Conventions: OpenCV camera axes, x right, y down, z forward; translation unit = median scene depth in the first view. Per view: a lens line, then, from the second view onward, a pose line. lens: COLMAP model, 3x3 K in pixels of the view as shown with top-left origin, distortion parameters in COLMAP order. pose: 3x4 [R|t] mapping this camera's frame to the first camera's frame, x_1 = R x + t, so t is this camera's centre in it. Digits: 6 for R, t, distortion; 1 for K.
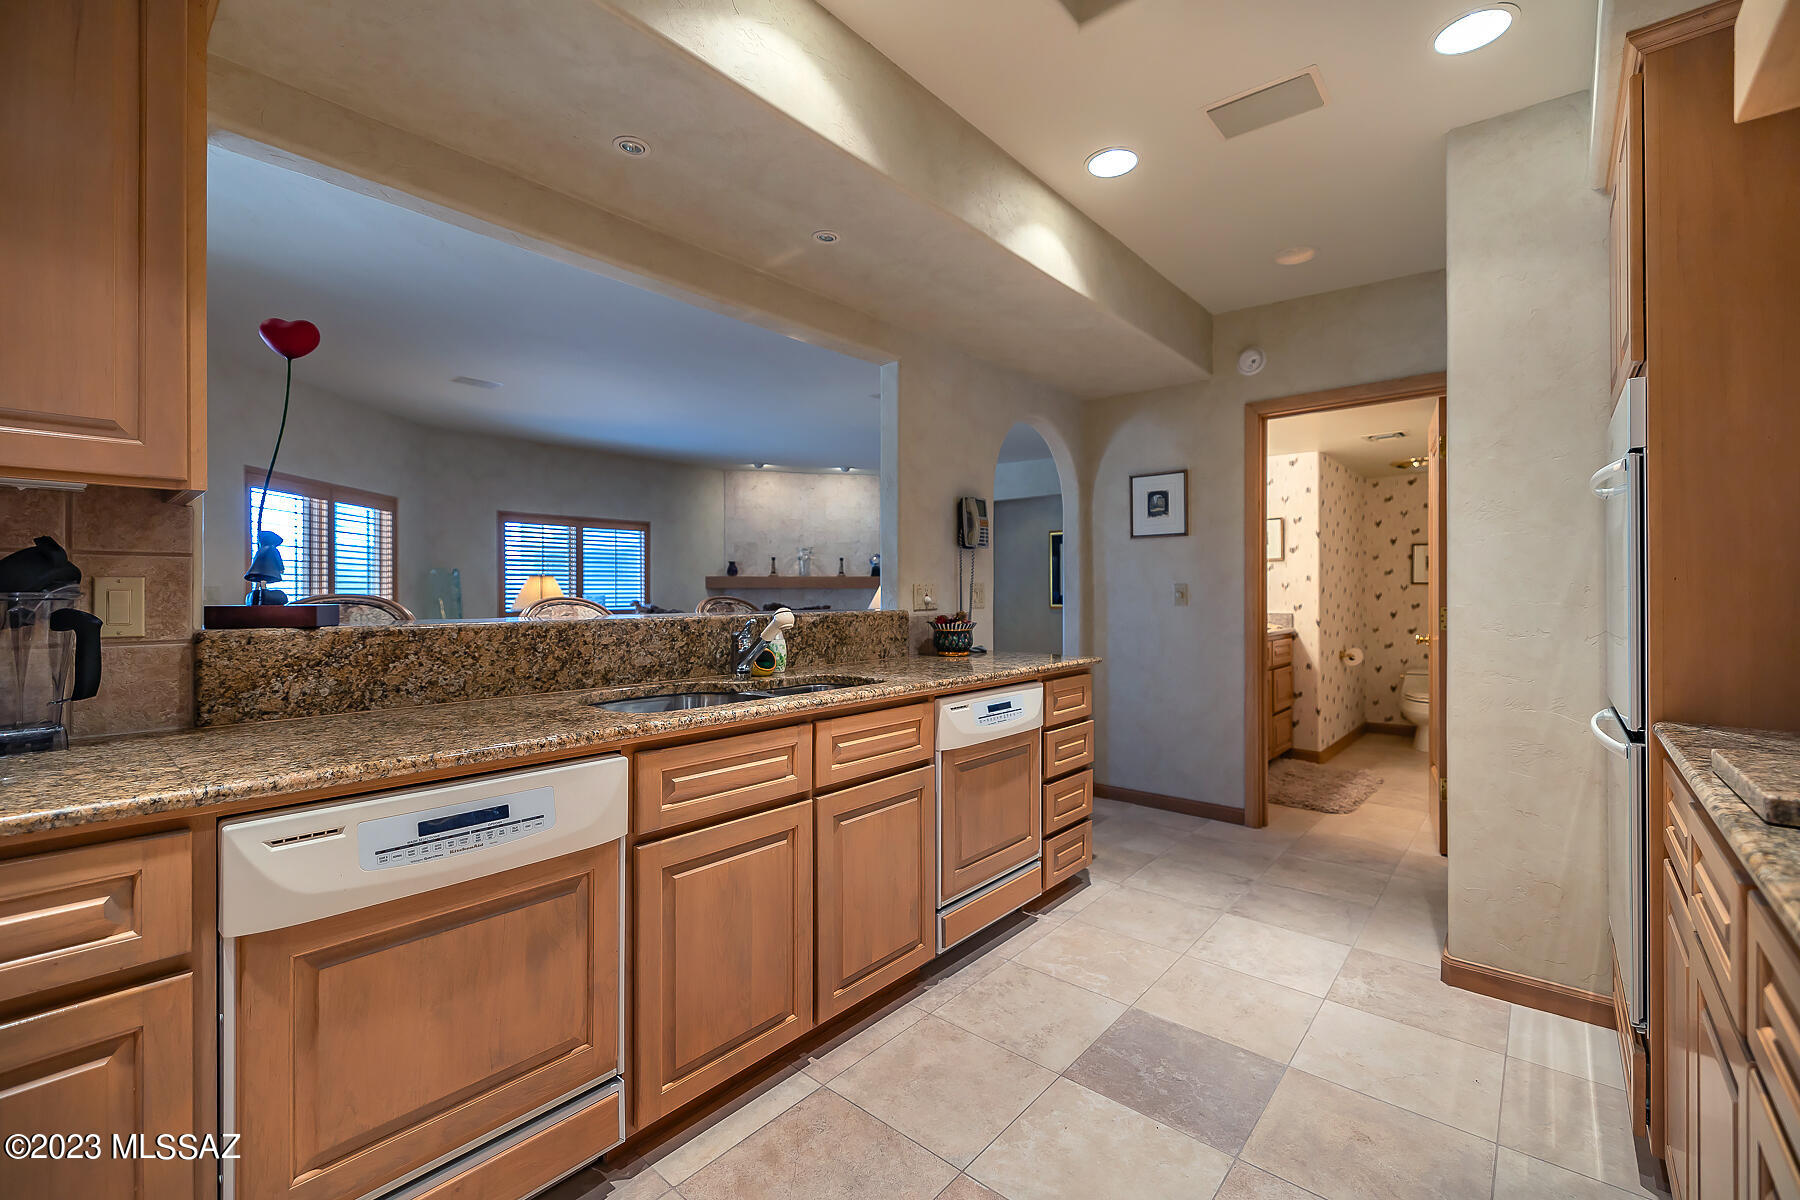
lens RADIAL K [[780.7, 0, 888.1], [0, 780.7, 593.8], [0, 0, 1]] dist [0.001656, -0.003122]
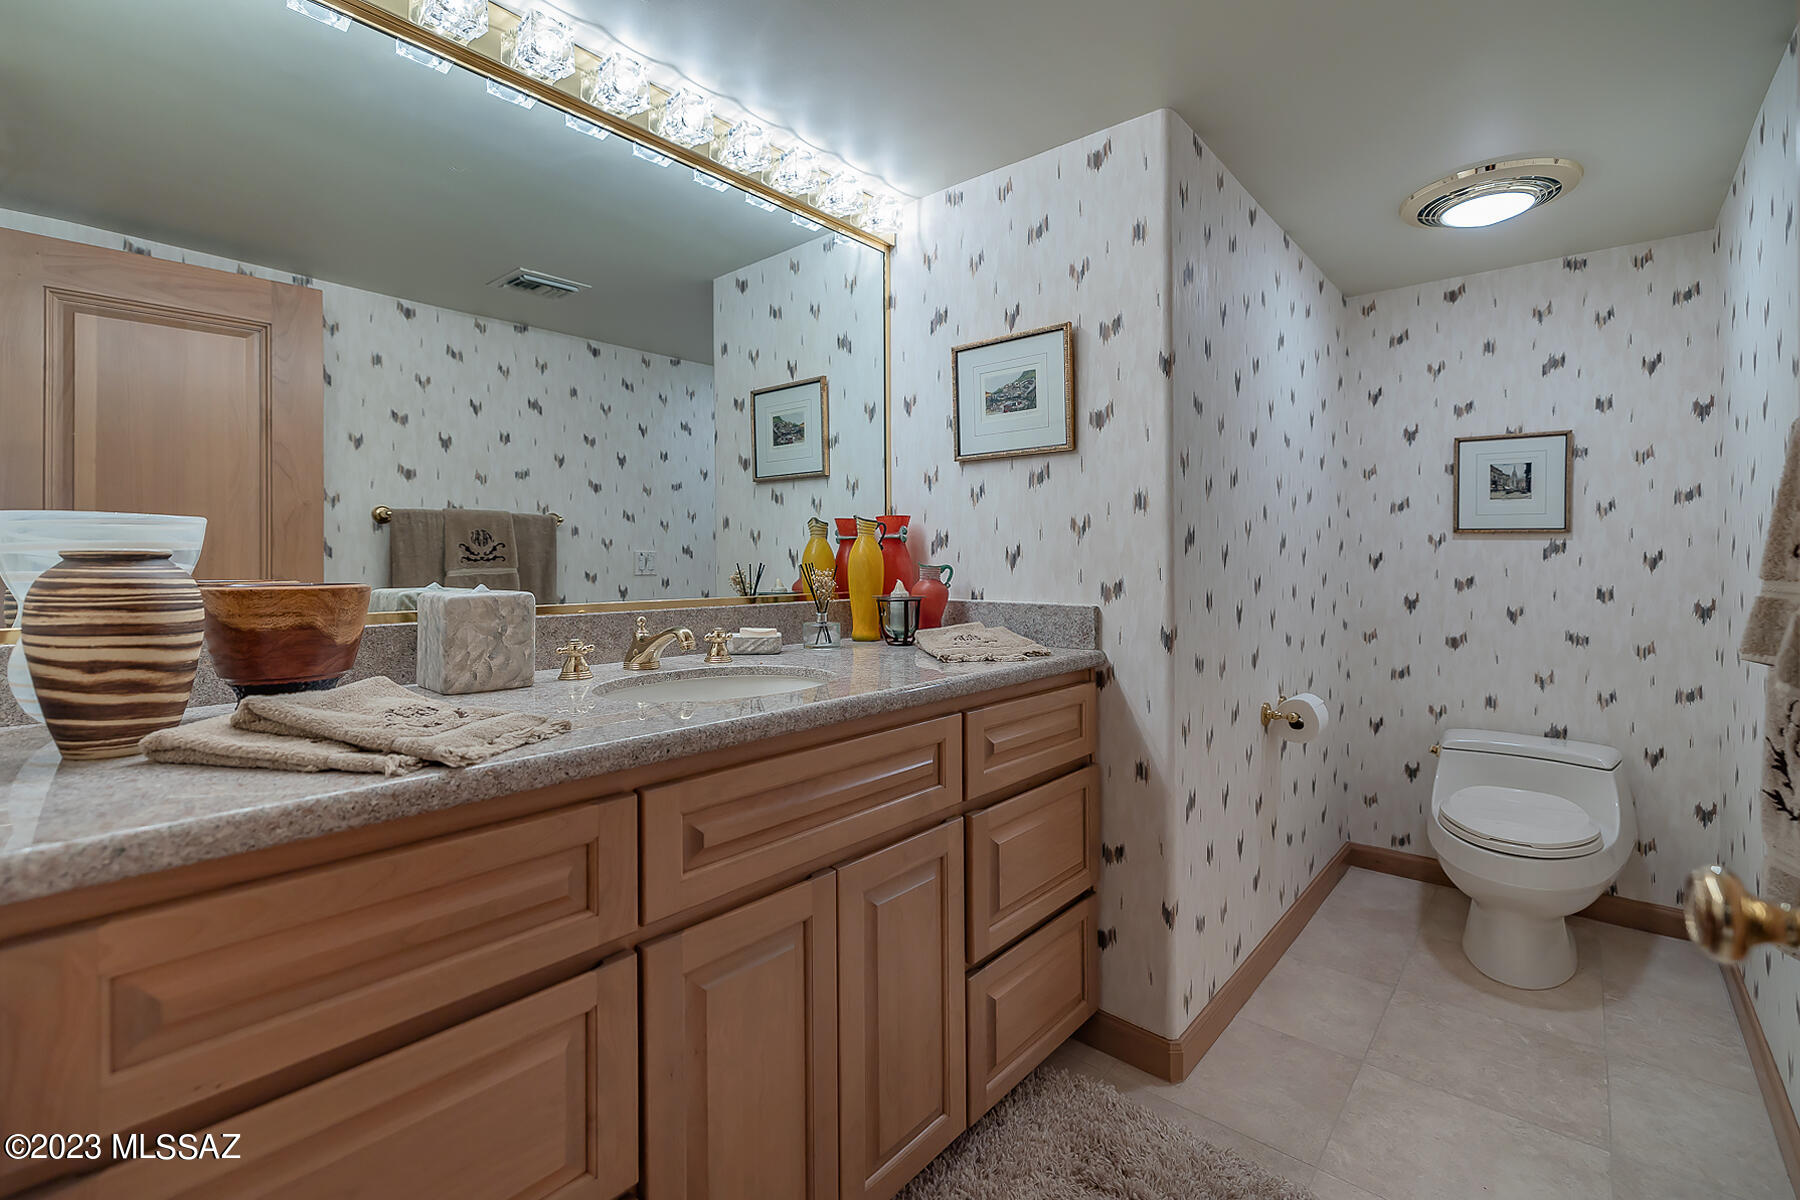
lens RADIAL K [[780.7, 0, 853.7], [0, 780.7, 556.7], [0, 0, 1]] dist [0.001656, -0.003122]
pose [[0.998837, 0.002698, -0.048138, 0.428219], [-0.003042, 0.999970, -0.007080, 0.005886], [0.048117, 0.007218, 0.998816, 0.658824]]
